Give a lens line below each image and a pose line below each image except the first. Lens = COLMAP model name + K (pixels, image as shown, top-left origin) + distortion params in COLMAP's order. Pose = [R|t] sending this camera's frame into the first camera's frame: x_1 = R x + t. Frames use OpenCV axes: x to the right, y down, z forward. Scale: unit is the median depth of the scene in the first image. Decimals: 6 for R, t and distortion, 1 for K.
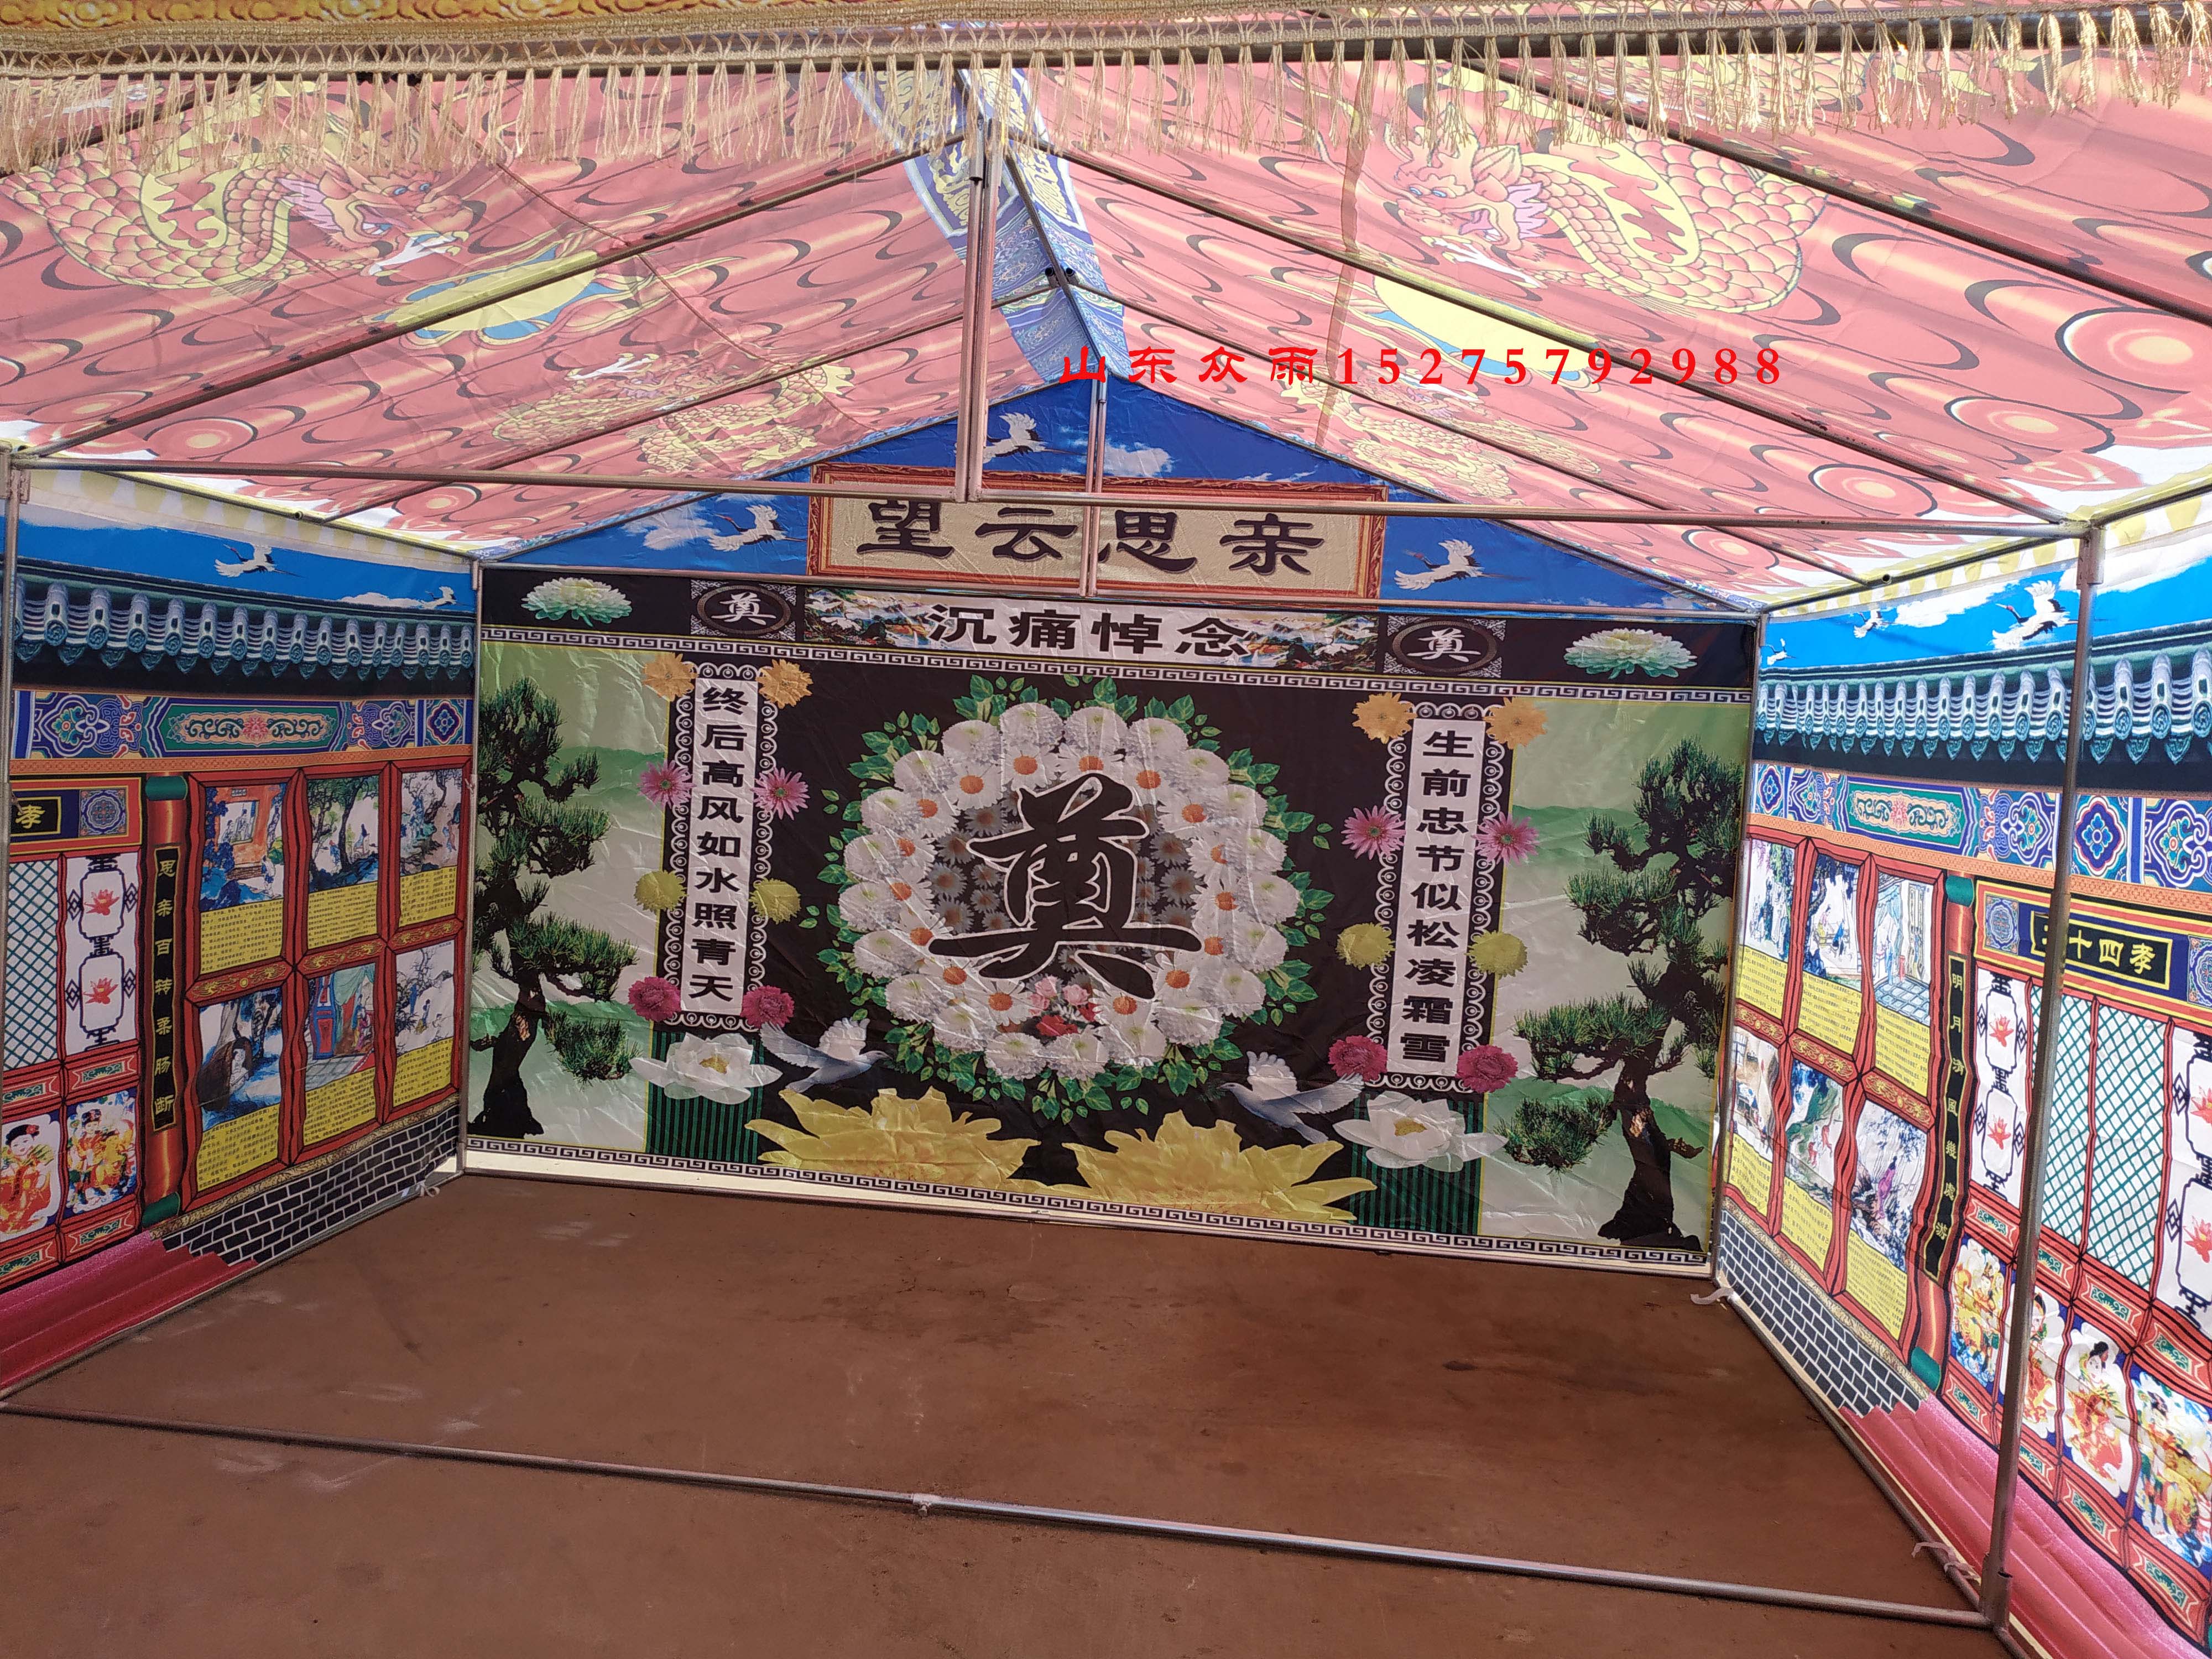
lens RADIAL K [[1493.2, 0, 1061.3], [0, 1493.2, 828.6], [0, 0, 1]] dist [0.053328, -0.069161]
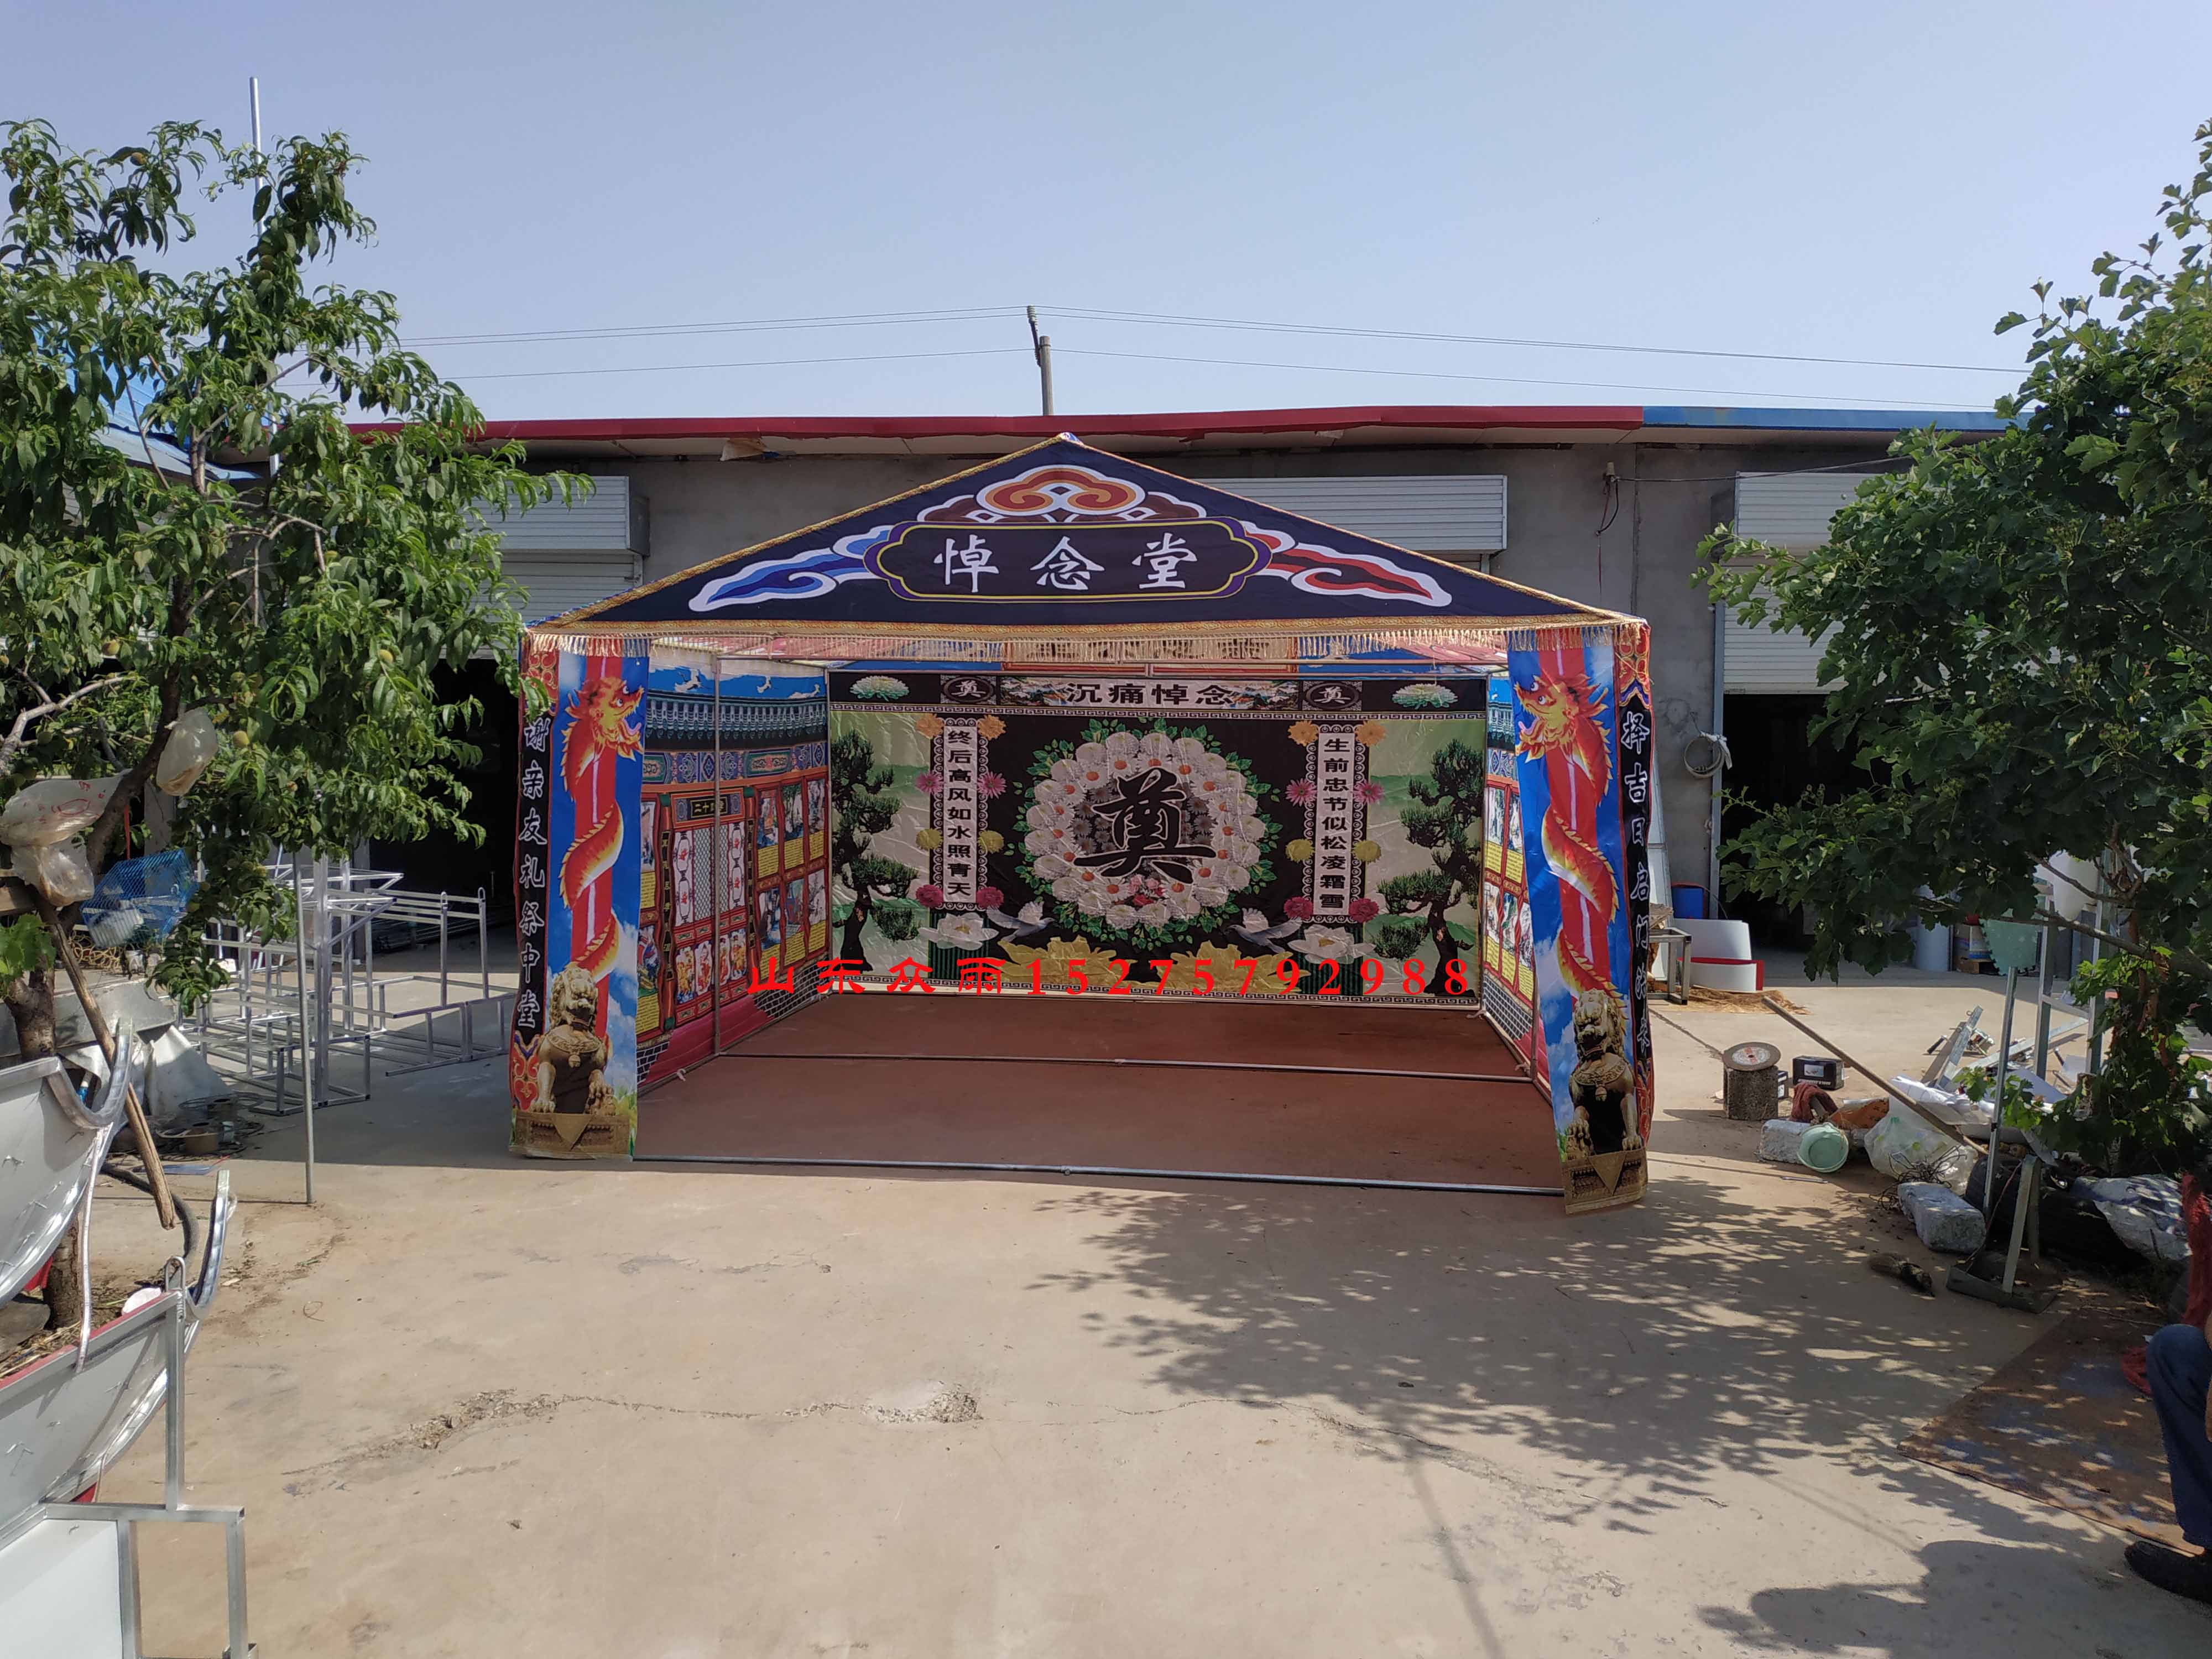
lens RADIAL K [[1615.3, 0, 1093.8], [0, 1615.3, 773.3], [0, 0, 1]] dist [0.031138, -0.083341]
pose [[0.997758, -0.041062, 0.052844, -0.170351], [0.042705, 0.998627, -0.030337, 0.030201], [-0.051526, 0.032526, 0.998142, -1.082350]]
